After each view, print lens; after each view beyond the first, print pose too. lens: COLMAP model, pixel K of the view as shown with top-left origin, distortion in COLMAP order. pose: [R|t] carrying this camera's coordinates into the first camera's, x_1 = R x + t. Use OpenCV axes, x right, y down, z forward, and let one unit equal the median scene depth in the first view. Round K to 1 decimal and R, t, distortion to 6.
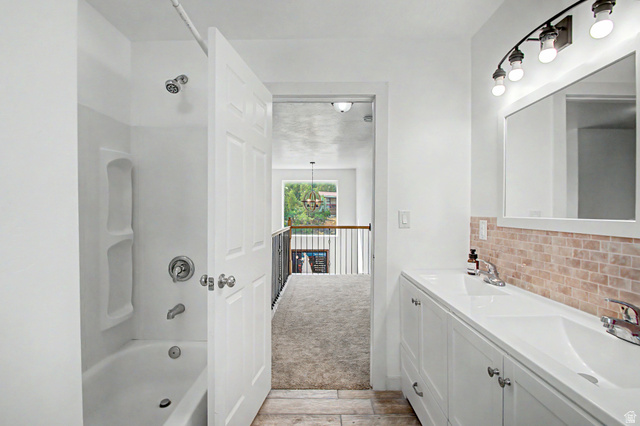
lens RADIAL K [[289.4, 0, 319.9], [0, 289.4, 213.5], [0, 0, 1]] dist [-0.001033, -0.000306]
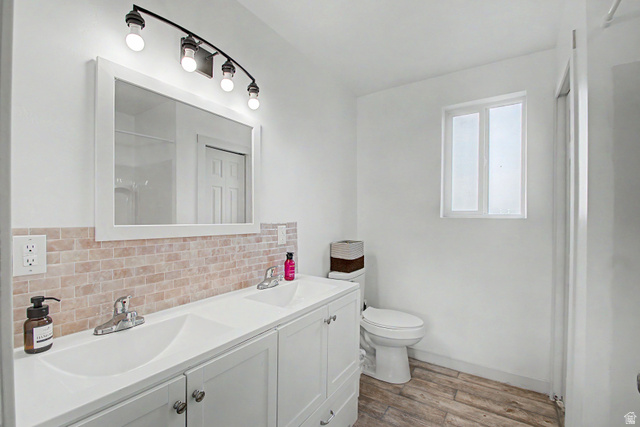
lens RADIAL K [[289.4, 0, 319.6], [0, 289.4, 214.6], [0, 0, 1]] dist [-0.001033, -0.000306]
pose [[-0.826756, 0.002767, 0.562554, -0.169762], [-0.002110, 0.999966, -0.008019, -0.012230], [-0.562557, -0.007817, -0.826721, 1.606919]]
